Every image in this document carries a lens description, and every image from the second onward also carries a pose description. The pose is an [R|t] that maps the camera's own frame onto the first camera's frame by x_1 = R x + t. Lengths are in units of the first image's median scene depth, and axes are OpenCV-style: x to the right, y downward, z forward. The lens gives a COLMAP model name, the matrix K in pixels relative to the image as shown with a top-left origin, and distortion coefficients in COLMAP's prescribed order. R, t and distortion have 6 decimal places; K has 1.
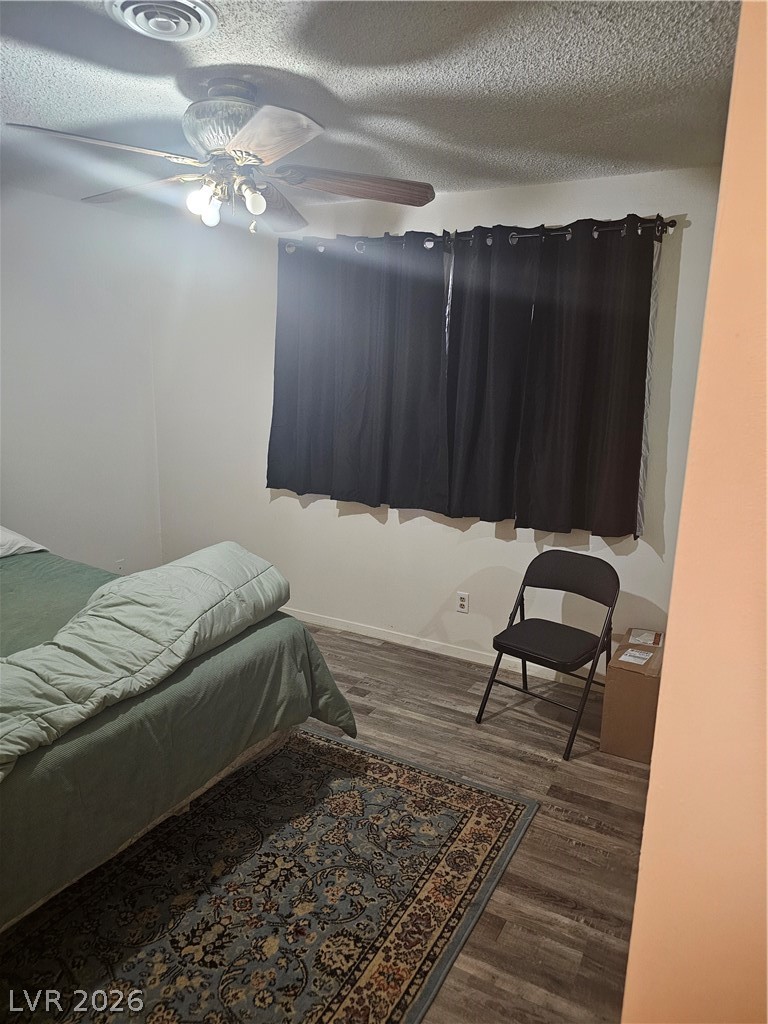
lens RADIAL K [[687.0, 0, 392.5], [0, 687.0, 506.3], [0, 0, 1]] dist [0.061741, -0.047922]
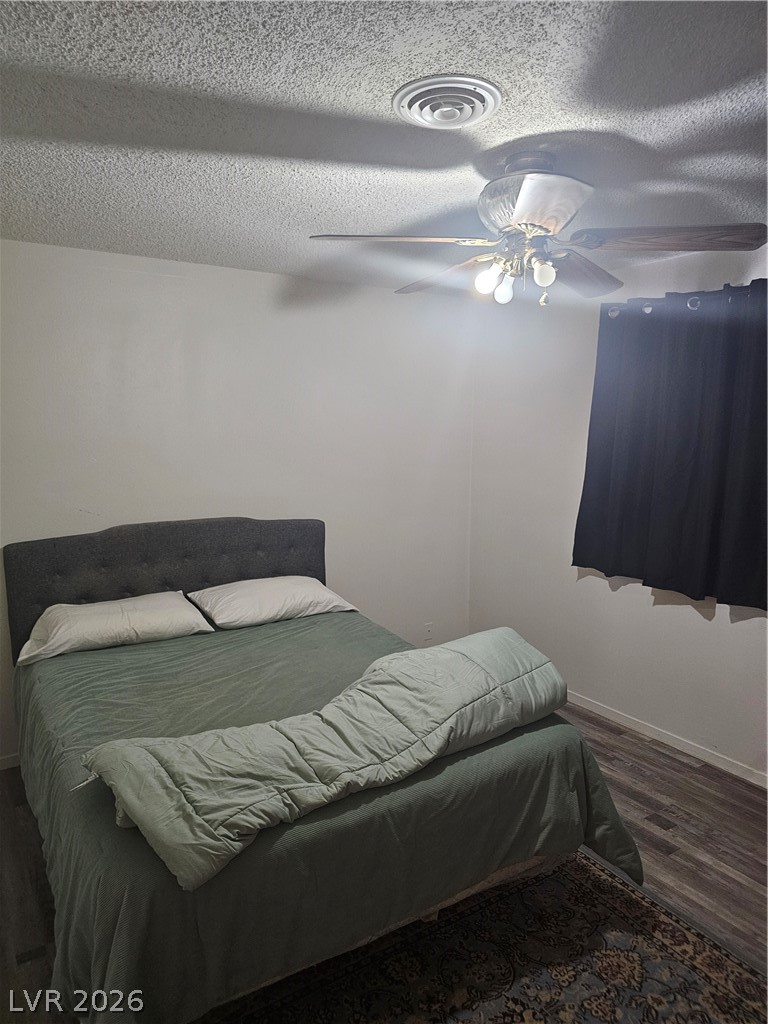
lens RADIAL K [[691.6, 0, 387.3], [0, 691.6, 513.2], [0, 0, 1]] dist [0.047923, -0.035071]
pose [[0.880715, 0.042536, -0.471733, 0.062790], [-0.079401, 0.995124, -0.058510, -0.039725], [0.466944, 0.088987, 0.879798, 0.093174]]
